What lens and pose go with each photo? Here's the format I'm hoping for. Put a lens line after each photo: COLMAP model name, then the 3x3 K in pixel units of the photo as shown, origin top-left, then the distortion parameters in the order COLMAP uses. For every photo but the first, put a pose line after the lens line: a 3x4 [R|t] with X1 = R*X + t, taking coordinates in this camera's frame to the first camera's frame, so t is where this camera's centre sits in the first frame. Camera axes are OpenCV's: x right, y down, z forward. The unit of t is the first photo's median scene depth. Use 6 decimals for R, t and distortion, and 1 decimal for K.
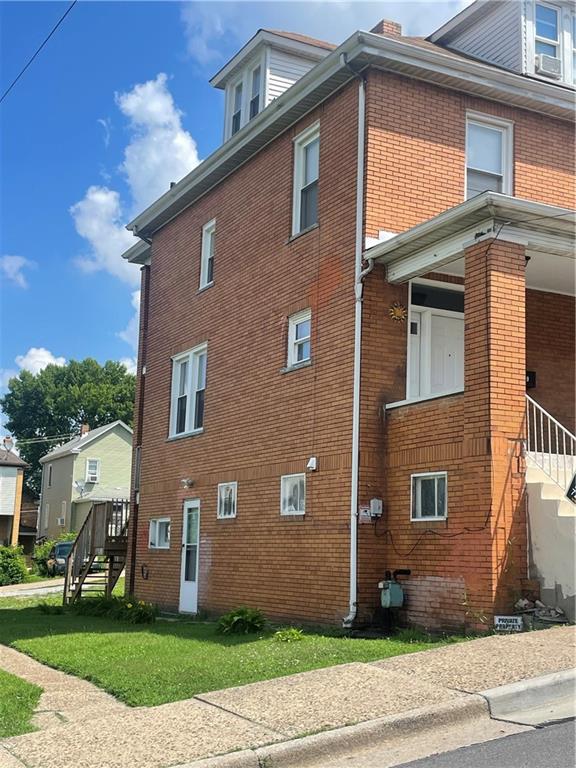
lens RADIAL K [[1018.4, 0, 290.3], [0, 1018.4, 385.7], [0, 0, 1]] dist [0.027087, 0.000000]
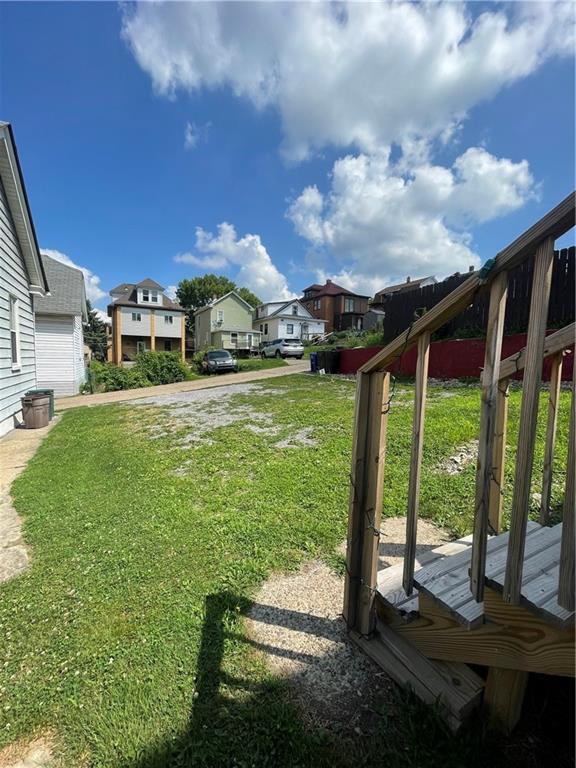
lens RADIAL K [[312.0, 0, 287.3], [0, 312.0, 386.0], [0, 0, 1]] dist [-0.000600, -0.000560]
pose [[0.998953, -0.007581, 0.045120, -0.093432], [-0.003950, 0.968207, 0.250118, 0.062506], [-0.045582, -0.250035, 0.967163, 0.376703]]
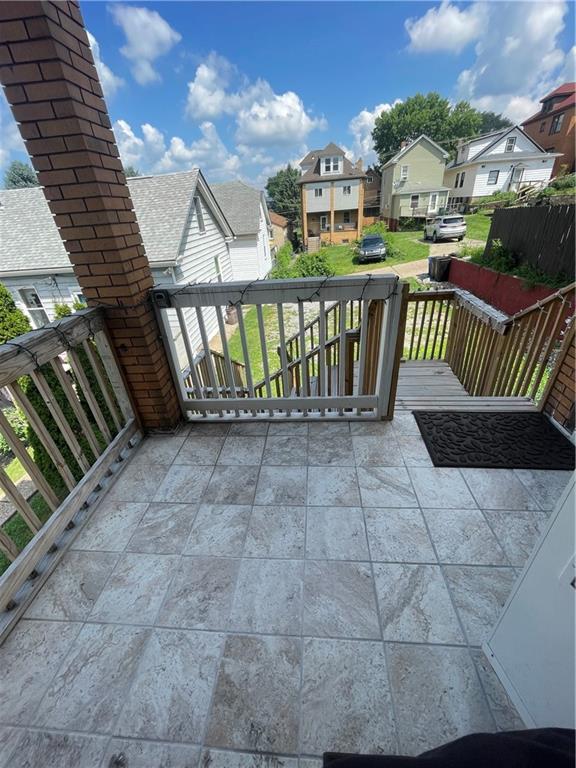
lens RADIAL K [[312.0, 0, 288.7], [0, 312.0, 383.9], [0, 0, 1]] dist [-0.000600, -0.000560]
pose [[0.844231, 0.190591, -0.500948, -0.021435], [0.176093, 0.784127, 0.595093, 0.011855], [0.506226, -0.590610, 0.628423, 0.335351]]
